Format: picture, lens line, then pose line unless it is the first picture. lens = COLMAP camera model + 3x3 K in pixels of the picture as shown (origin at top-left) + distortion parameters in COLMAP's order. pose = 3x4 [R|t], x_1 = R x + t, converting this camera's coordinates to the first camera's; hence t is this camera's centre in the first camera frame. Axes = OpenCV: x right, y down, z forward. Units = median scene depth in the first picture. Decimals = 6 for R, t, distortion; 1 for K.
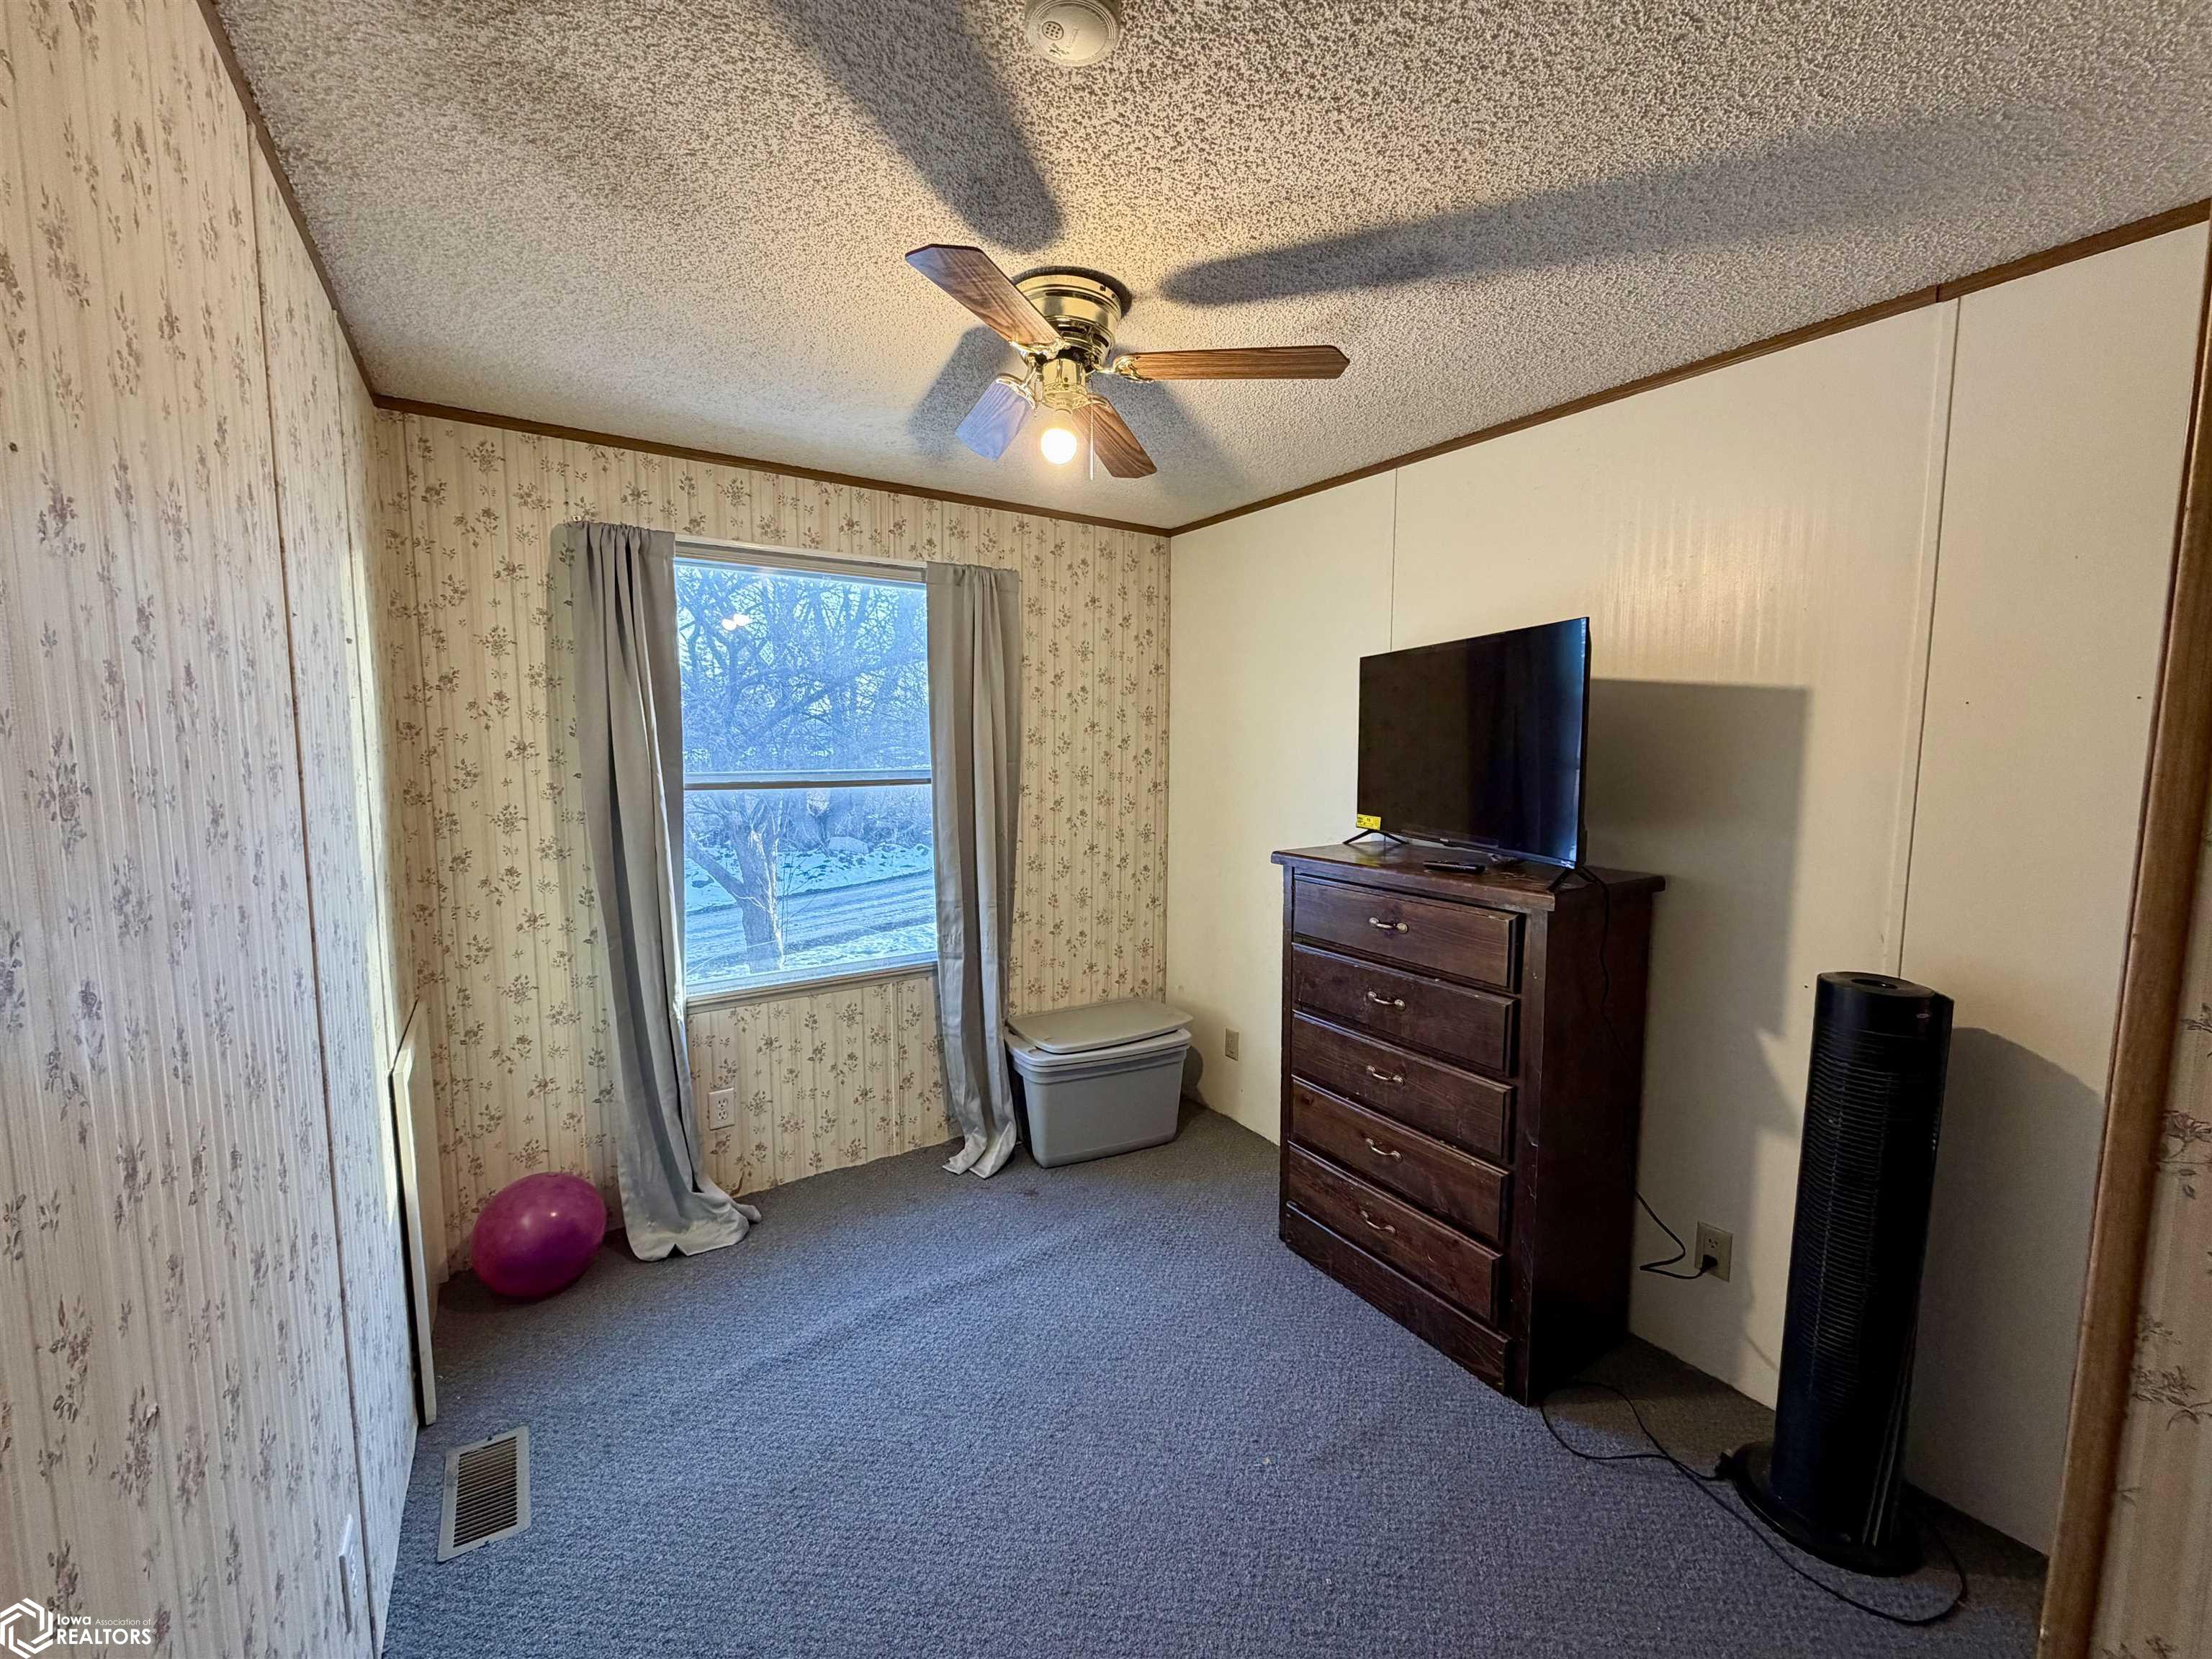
lens RADIAL K [[881.4, 0, 1103.6], [0, 881.4, 825.4], [0, 0, 1]] dist [-0.000577, 0.000302]
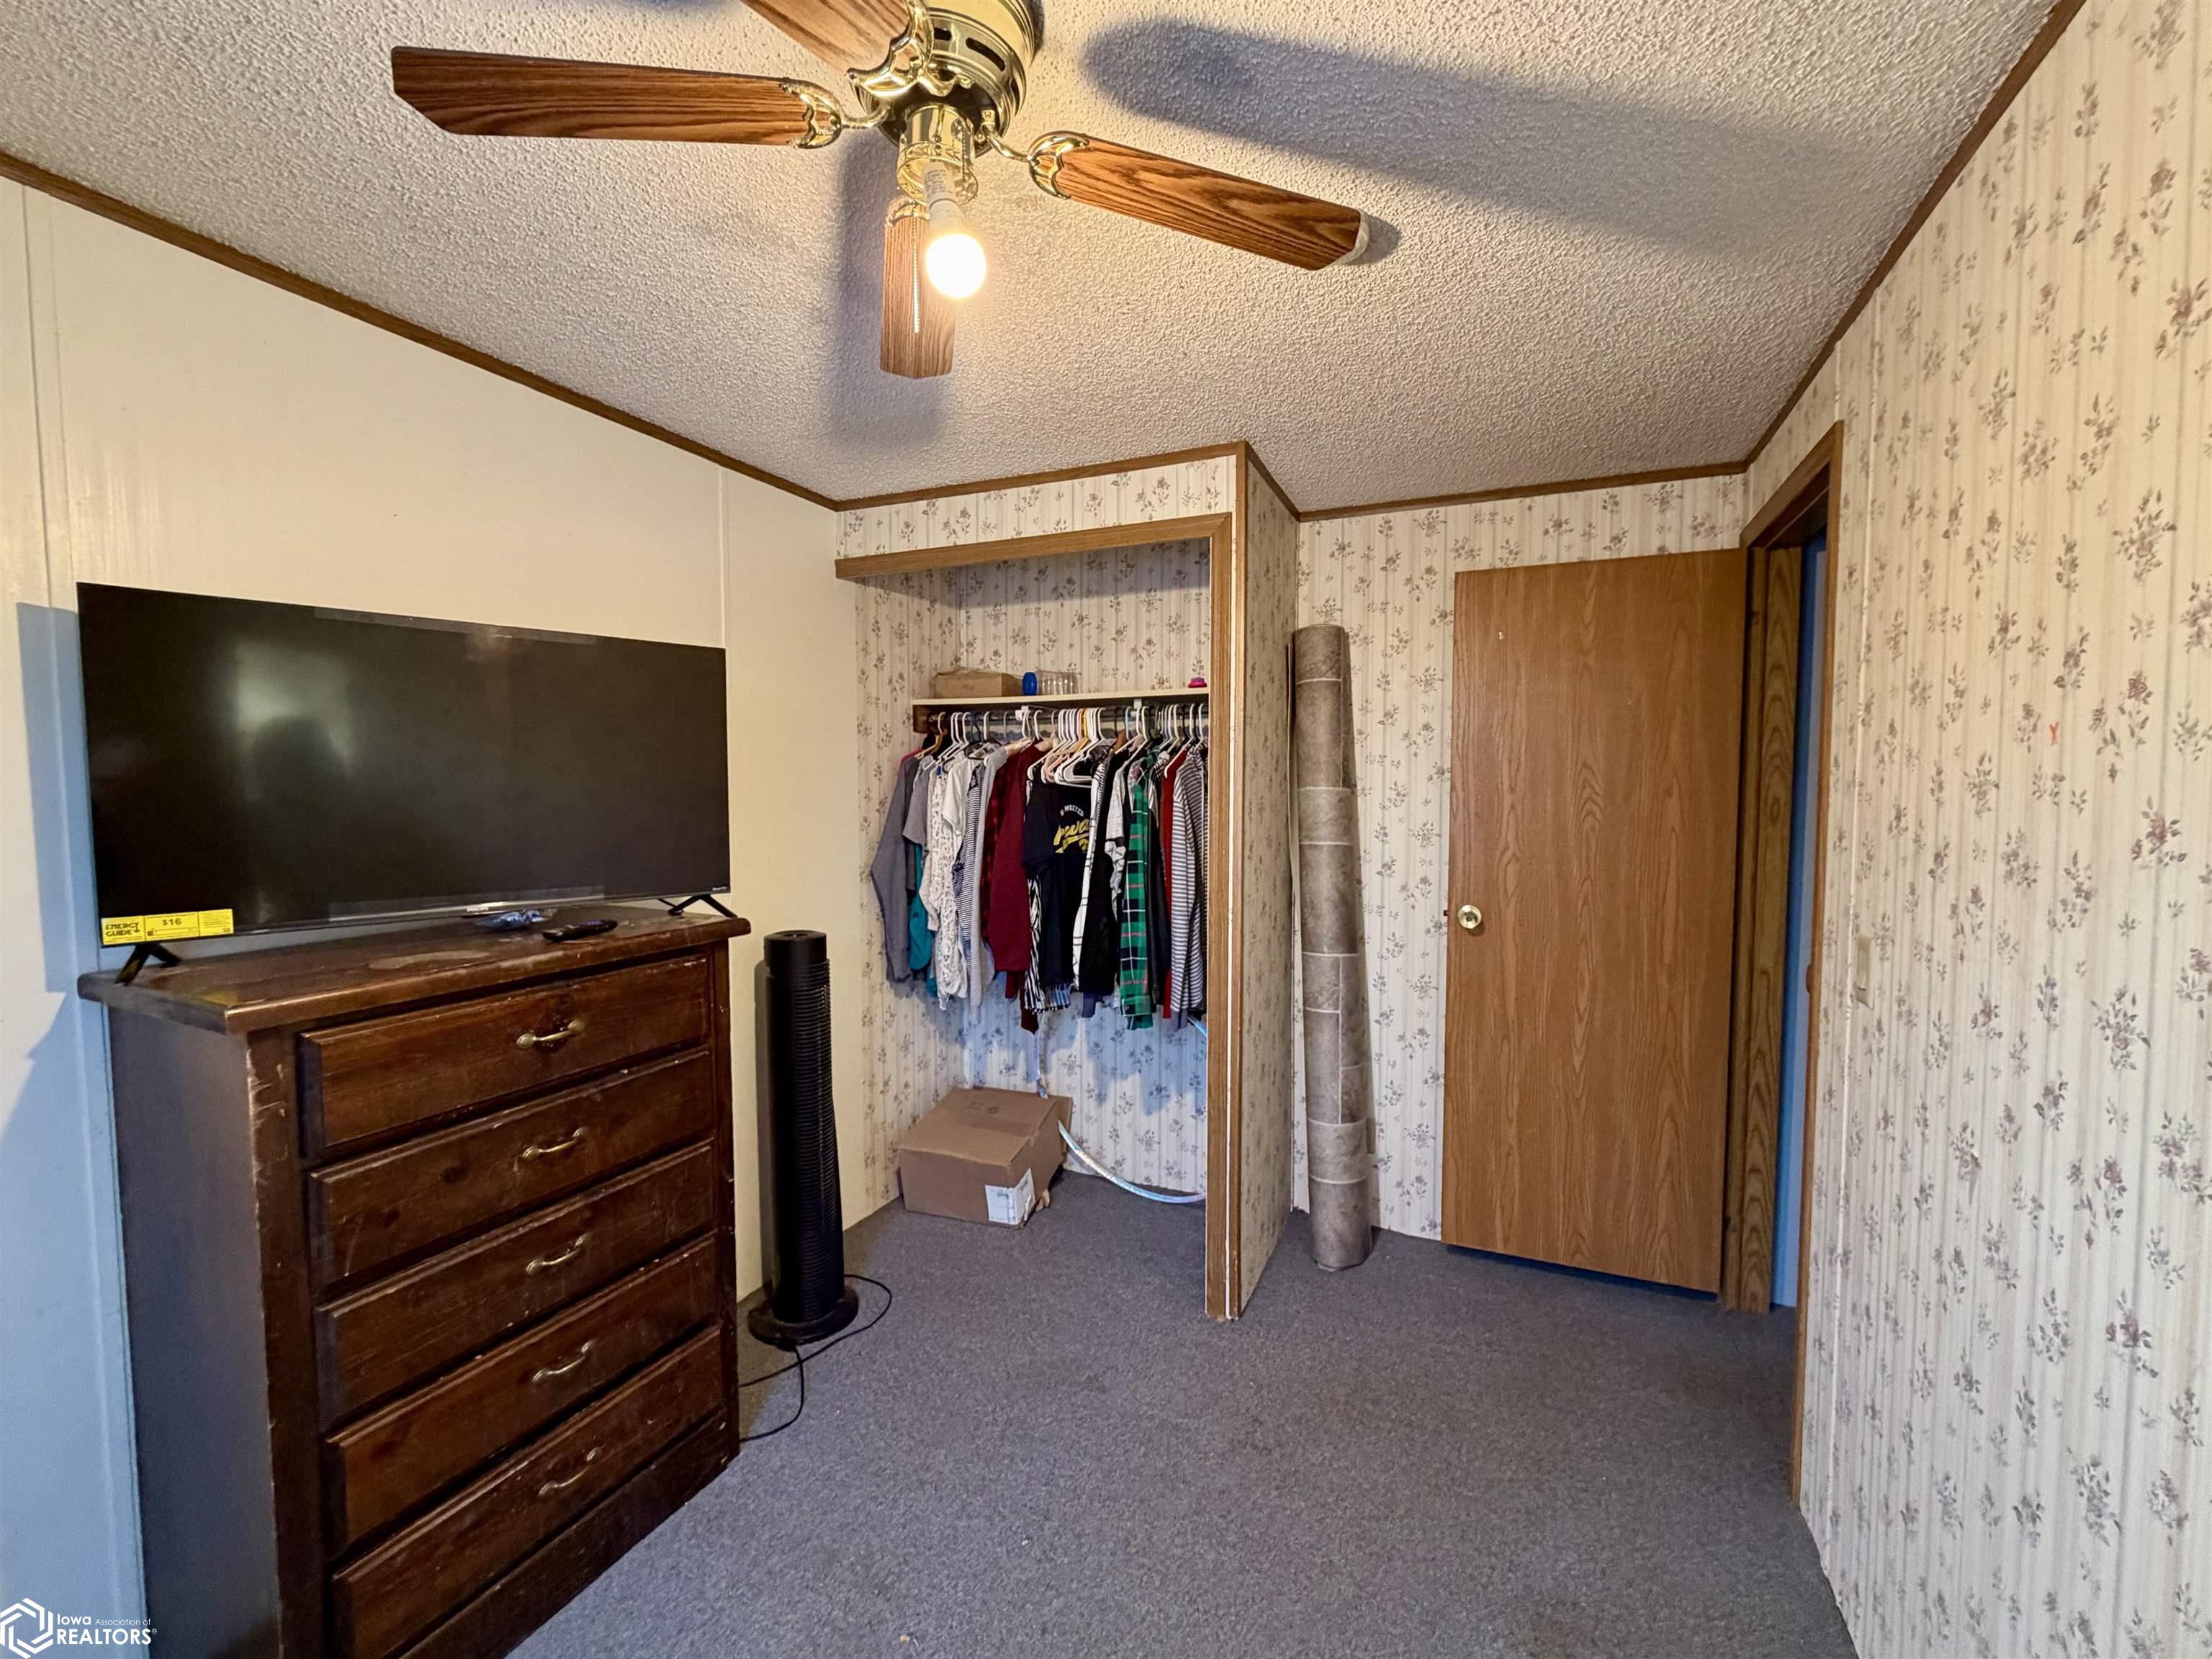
lens RADIAL K [[881.4, 0, 1103.6], [0, 881.4, 825.4], [0, 0, 1]] dist [-0.000577, 0.000302]
pose [[-0.519858, -0.046611, 0.852980, -0.462616], [0.087509, 0.990352, 0.107452, -0.080078], [-0.849759, 0.130503, -0.510763, 0.947579]]
